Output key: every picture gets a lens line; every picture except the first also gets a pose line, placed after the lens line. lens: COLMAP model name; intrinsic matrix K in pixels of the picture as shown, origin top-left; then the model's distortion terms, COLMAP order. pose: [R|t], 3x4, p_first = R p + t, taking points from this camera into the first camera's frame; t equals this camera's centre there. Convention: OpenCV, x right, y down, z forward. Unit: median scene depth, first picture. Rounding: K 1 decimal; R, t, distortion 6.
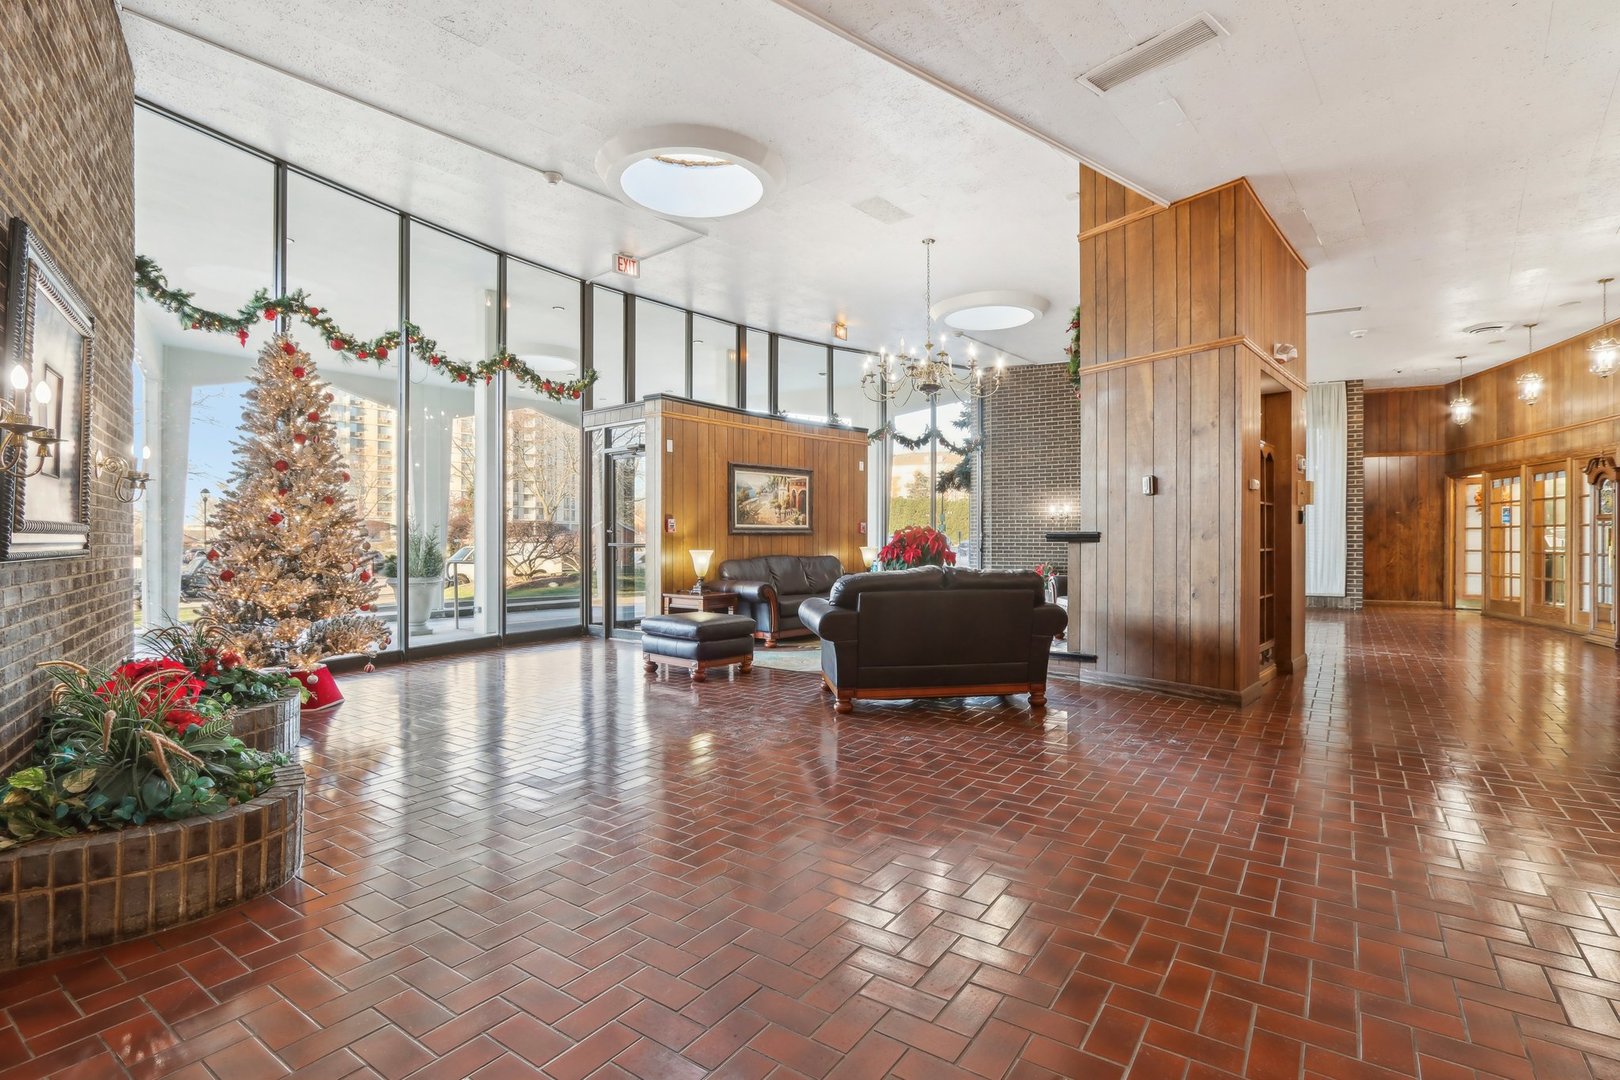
lens RADIAL K [[823.0, 0, 810.0], [0, 823.0, 540.0], [0, 0, 1]] dist [-0.017161, 0.000067]
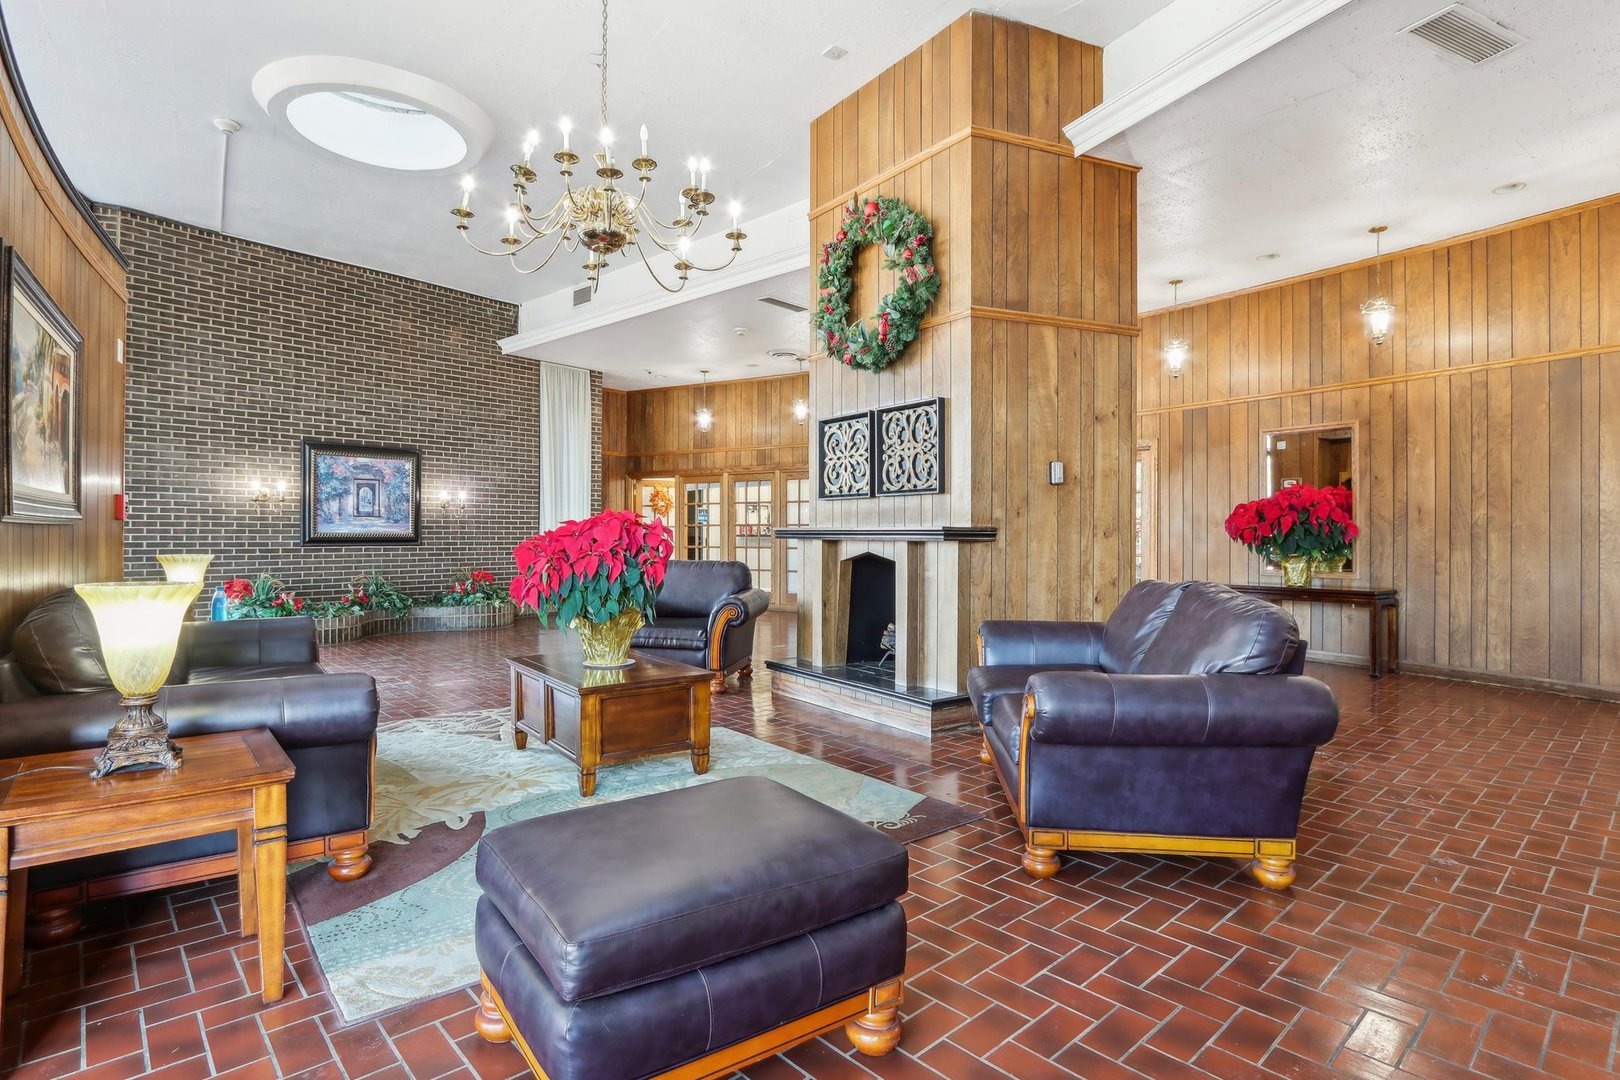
lens RADIAL K [[823.0, 0, 810.0], [0, 823.0, 540.0], [0, 0, 1]] dist [-0.017161, 0.000067]
pose [[0.199376, -0.005034, 0.979910, -0.459978], [-0.000798, 0.999986, 0.005300, -0.002399], [-0.979923, -0.001839, 0.199369, 1.073616]]
